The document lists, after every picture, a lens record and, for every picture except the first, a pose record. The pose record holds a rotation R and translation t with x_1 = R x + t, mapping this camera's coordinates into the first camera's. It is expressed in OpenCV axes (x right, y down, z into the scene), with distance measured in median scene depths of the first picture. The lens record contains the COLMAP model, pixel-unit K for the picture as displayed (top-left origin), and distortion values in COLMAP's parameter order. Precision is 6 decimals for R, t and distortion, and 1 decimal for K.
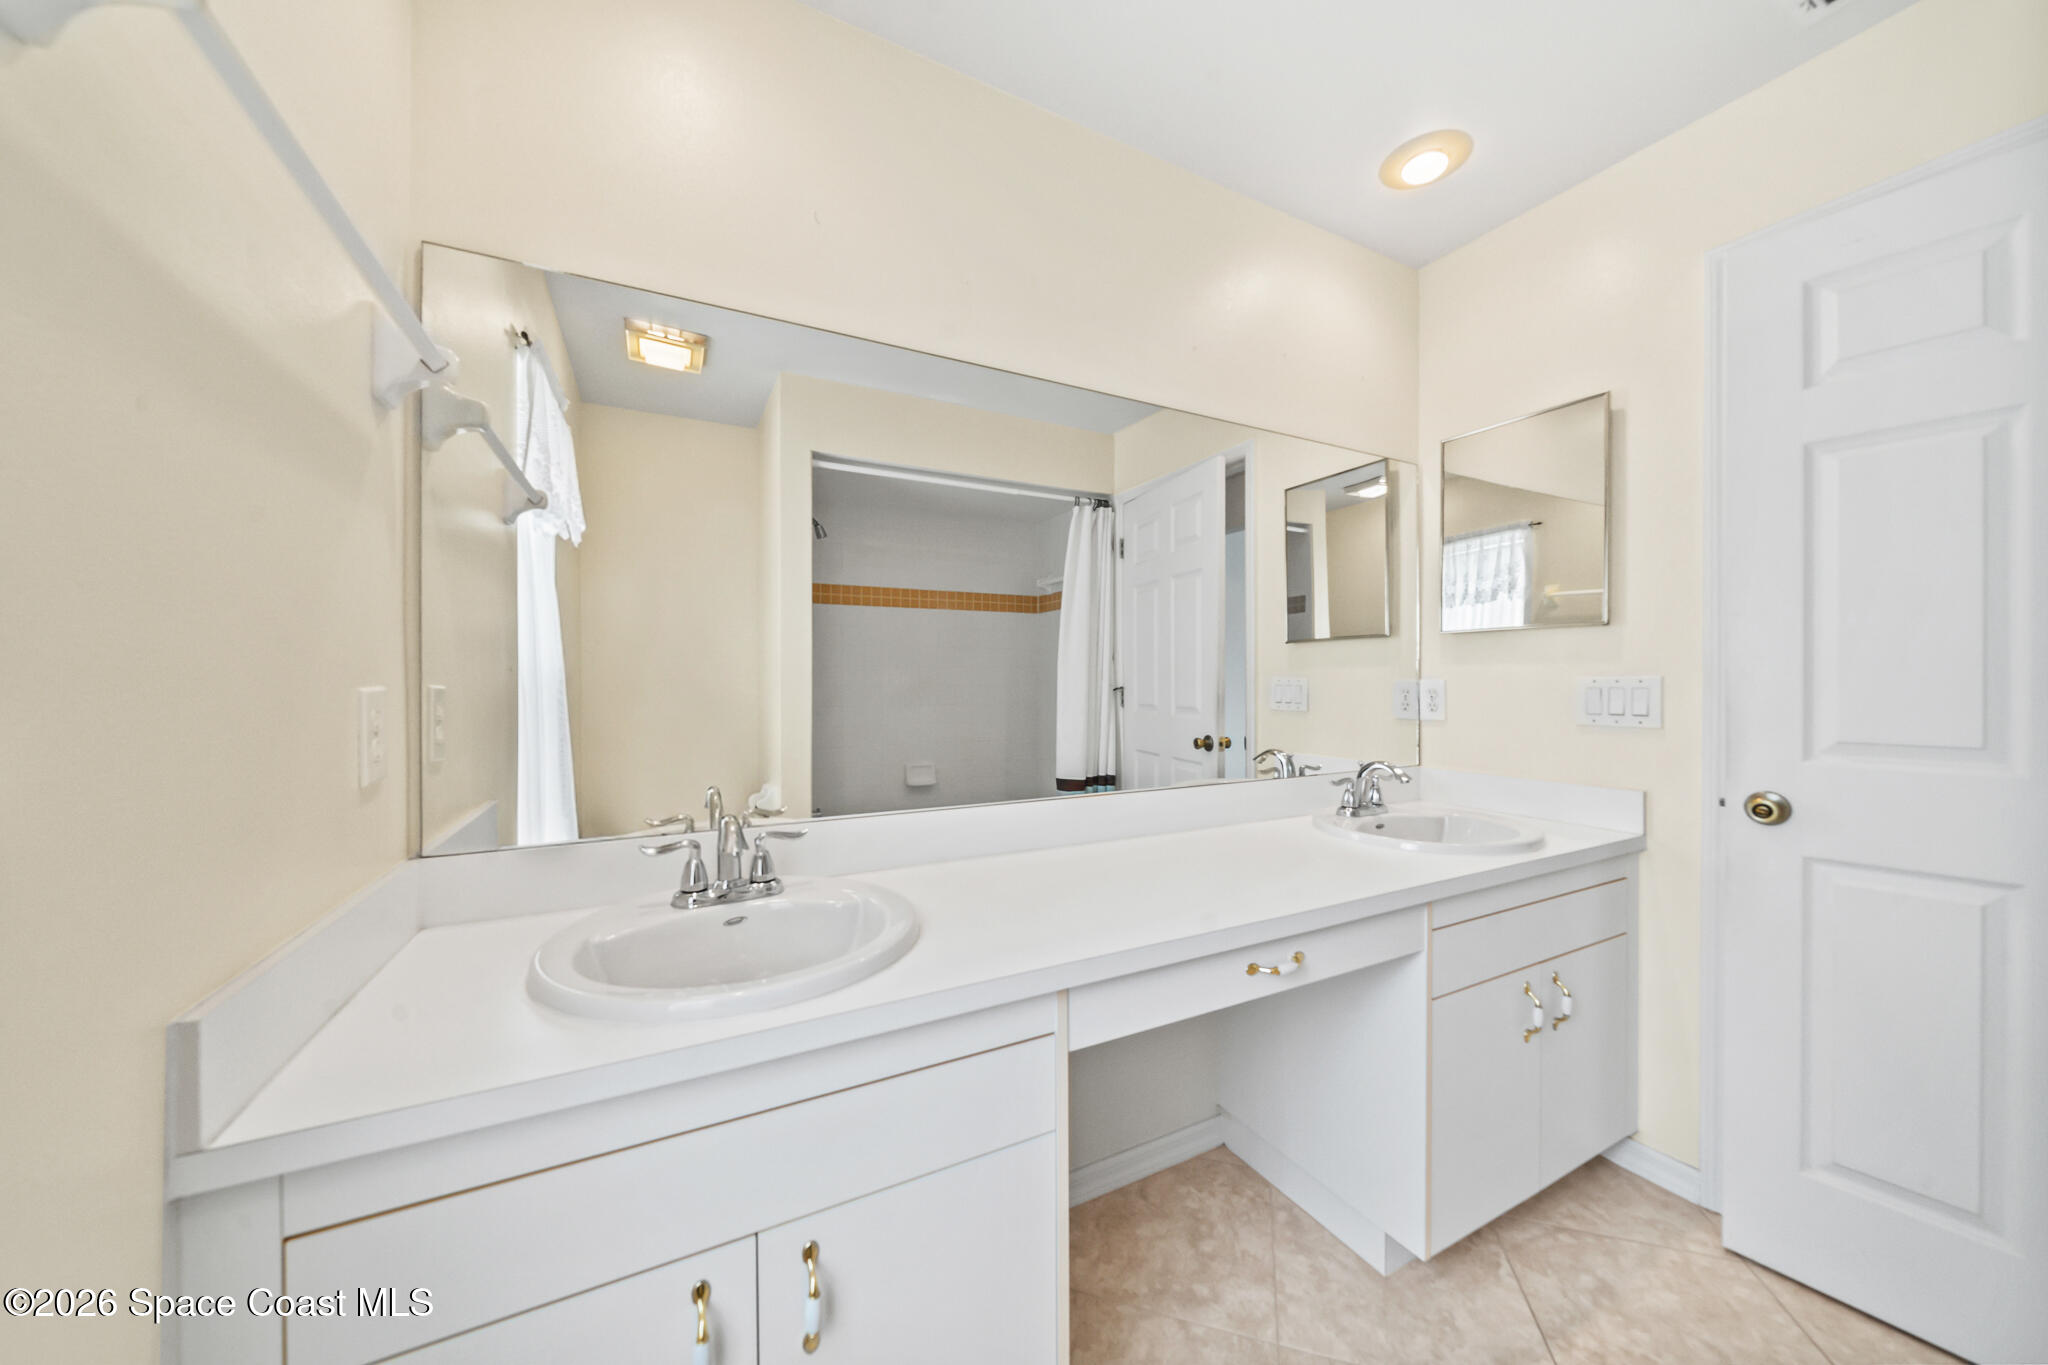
lens RADIAL K [[703.1, 0, 1025.5], [0, 703.1, 675.4], [0, 0, 1]] dist [-0.000626, 0.000125]
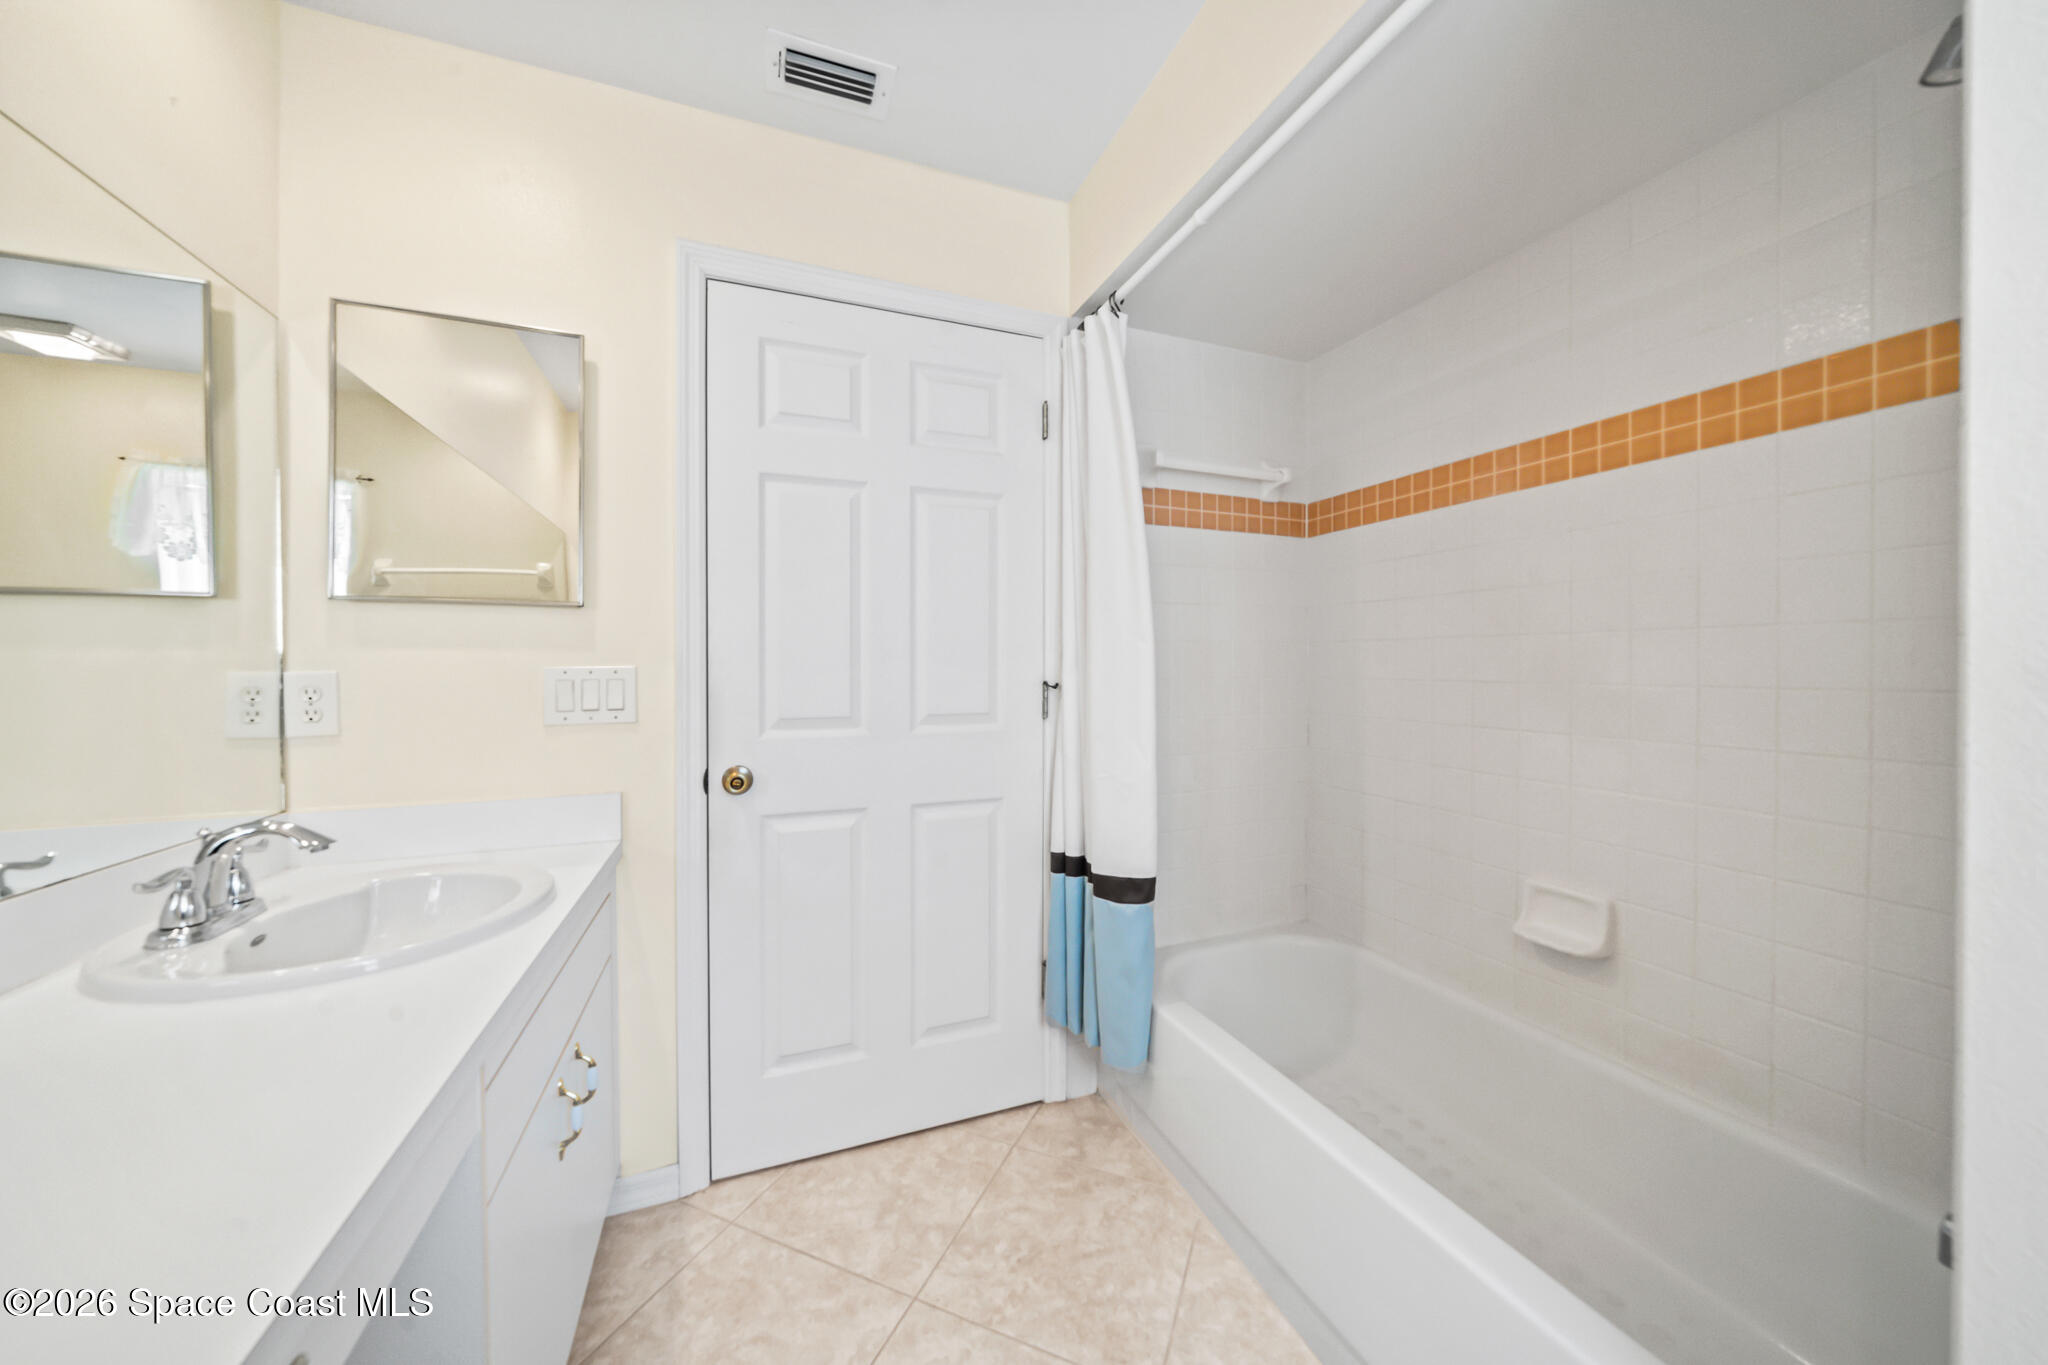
lens RADIAL K [[682.2, 0, 1023.9], [0, 682.2, 670.9], [0, 0, 1]] dist [-0.000585, -0.004083]
pose [[0.096279, -0.003334, 0.995349, 0.040557], [-0.002095, 0.999991, 0.003553, 0.002609], [-0.995352, -0.002428, 0.096271, 0.354110]]
